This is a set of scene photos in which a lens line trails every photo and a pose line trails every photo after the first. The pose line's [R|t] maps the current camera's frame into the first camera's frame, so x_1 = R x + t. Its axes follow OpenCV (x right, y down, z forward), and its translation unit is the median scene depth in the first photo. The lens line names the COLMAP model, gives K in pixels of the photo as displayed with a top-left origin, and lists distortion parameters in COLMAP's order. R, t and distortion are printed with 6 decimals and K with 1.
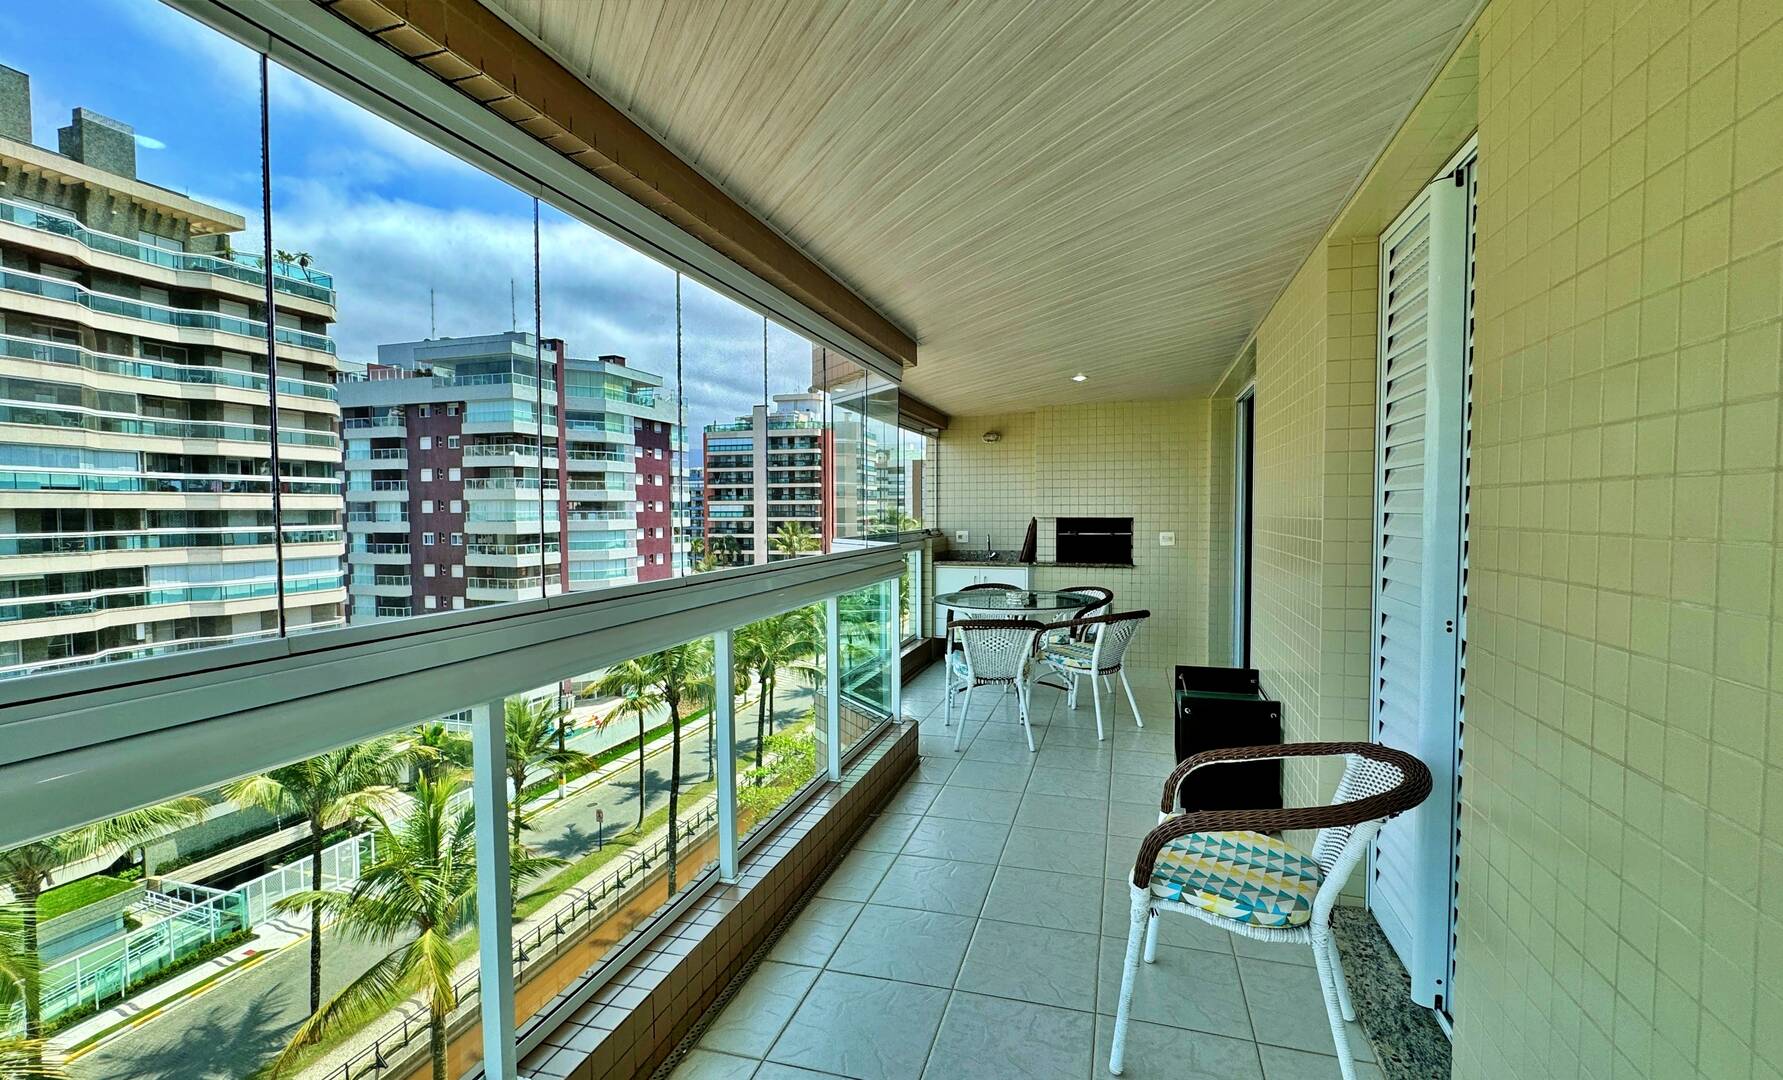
lens RADIAL K [[767.2, 0, 898.4], [0, 767.2, 539.6], [0, 0, 1]] dist [-0.001989, -0.000049]
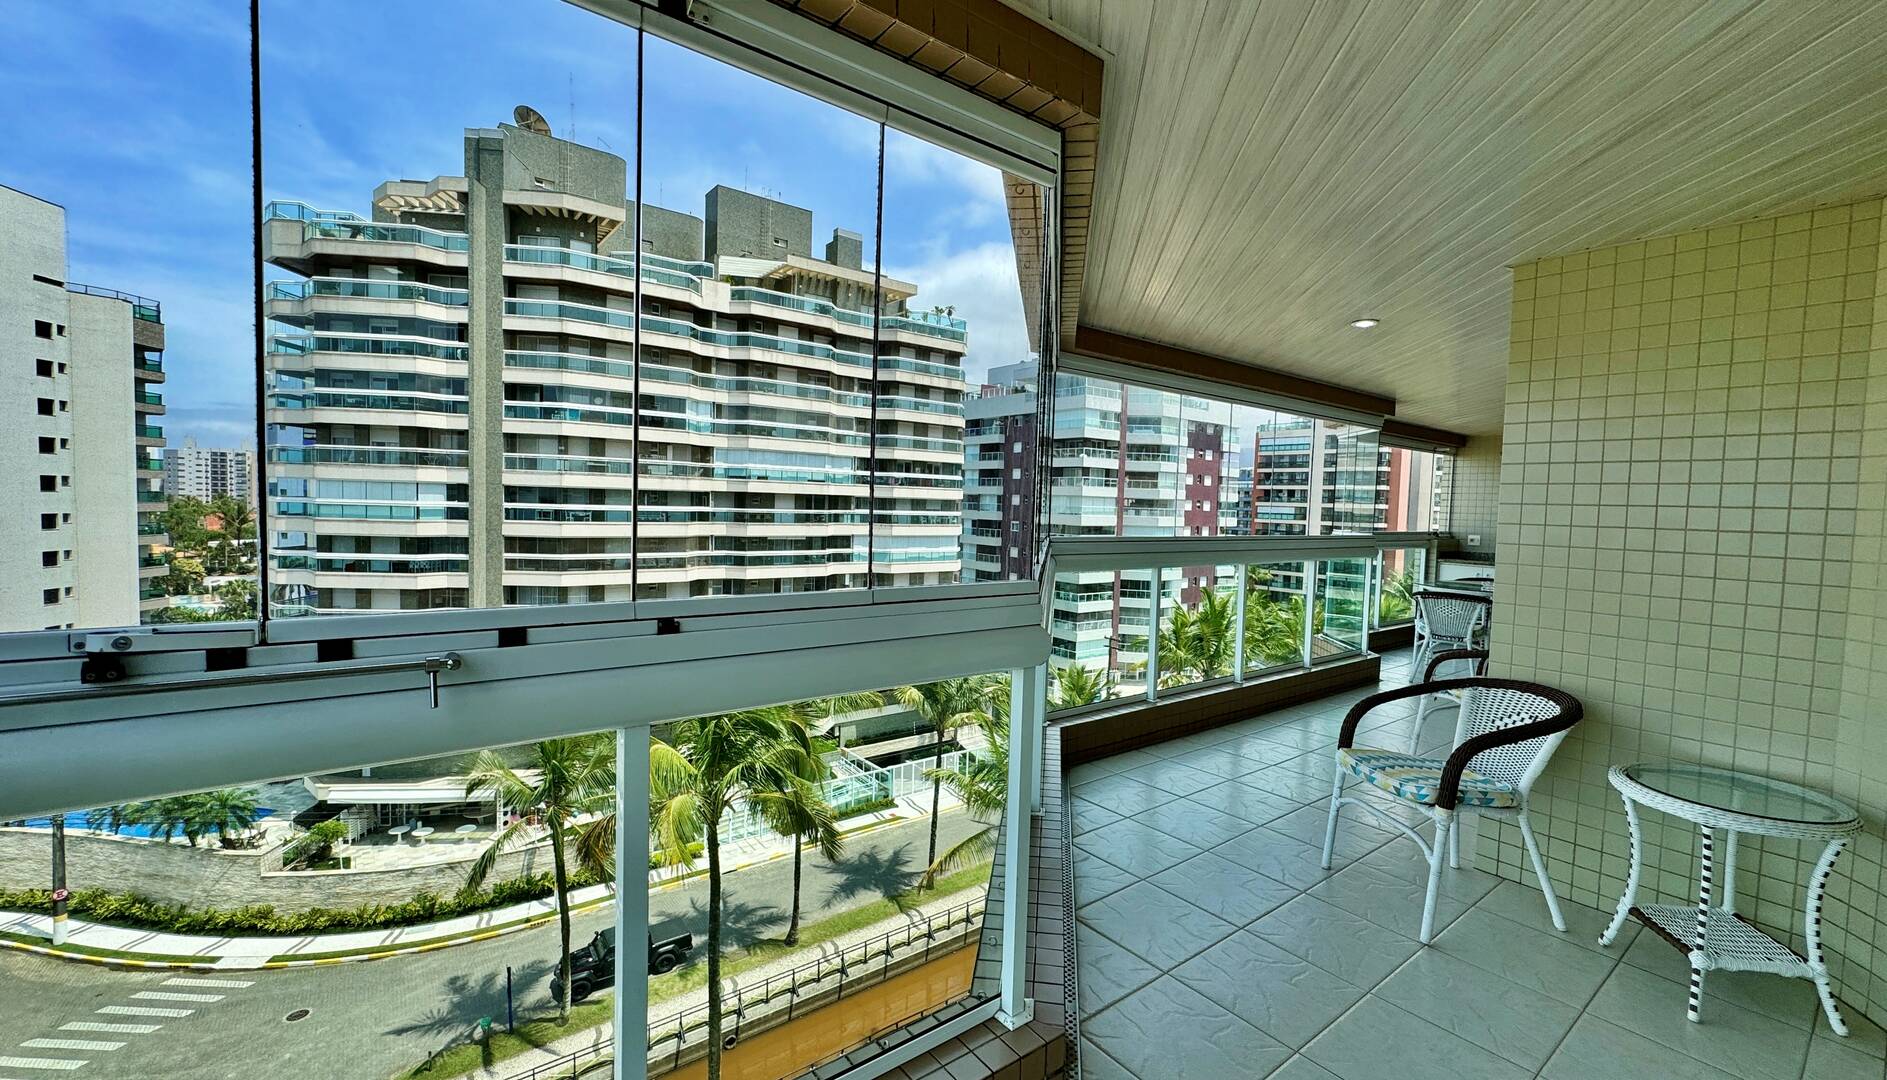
lens RADIAL K [[767.9, 0, 958.9], [0, 767.9, 540.0], [0, 0, 1]] dist [-0.002295, -0.000047]
pose [[0.817313, 0.057801, -0.573287, 0.021264], [-0.056963, 0.998187, 0.019432, 0.003336], [0.573371, 0.016774, 0.819124, -0.074104]]
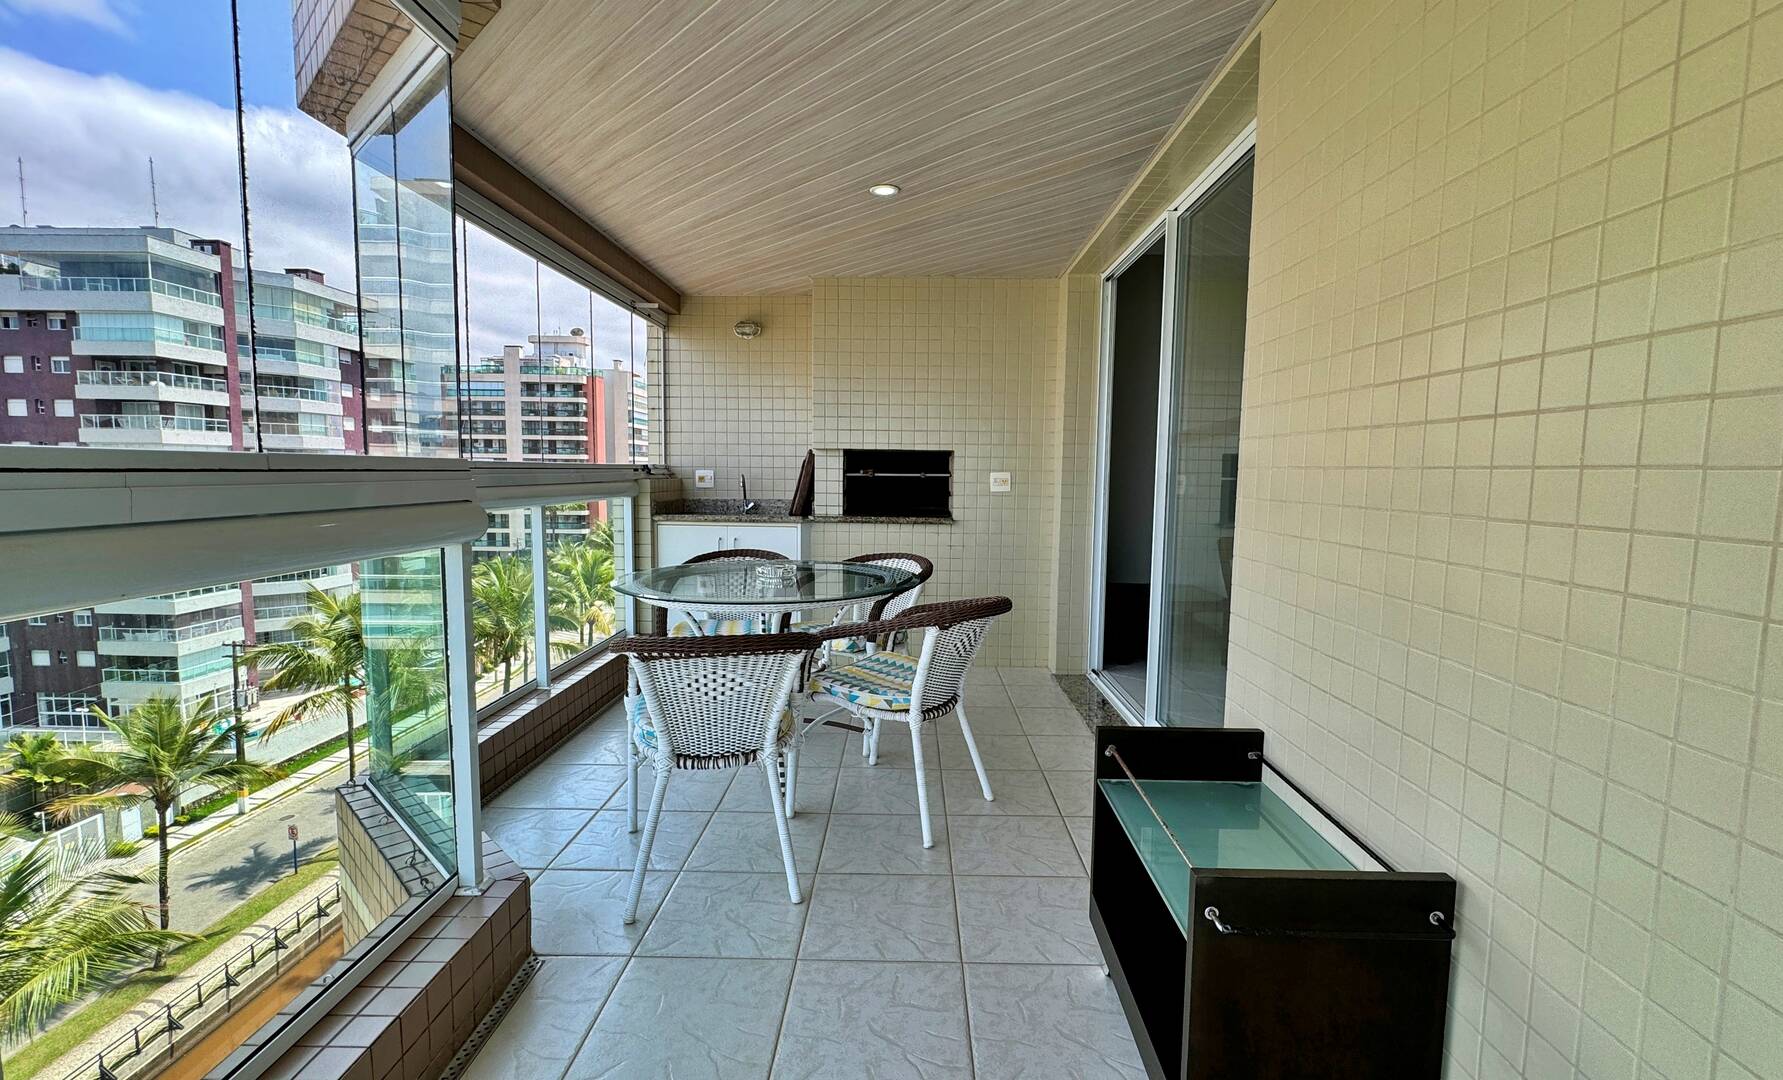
lens RADIAL K [[767.2, 0, 898.4], [0, 767.2, 539.6], [0, 0, 1]] dist [-0.001989, -0.000049]
pose [[0.961694, -0.007874, 0.274013, 0.011808], [-0.006155, 0.998715, 0.050303, 0.002756], [-0.274057, -0.050063, 0.960410, 0.058863]]
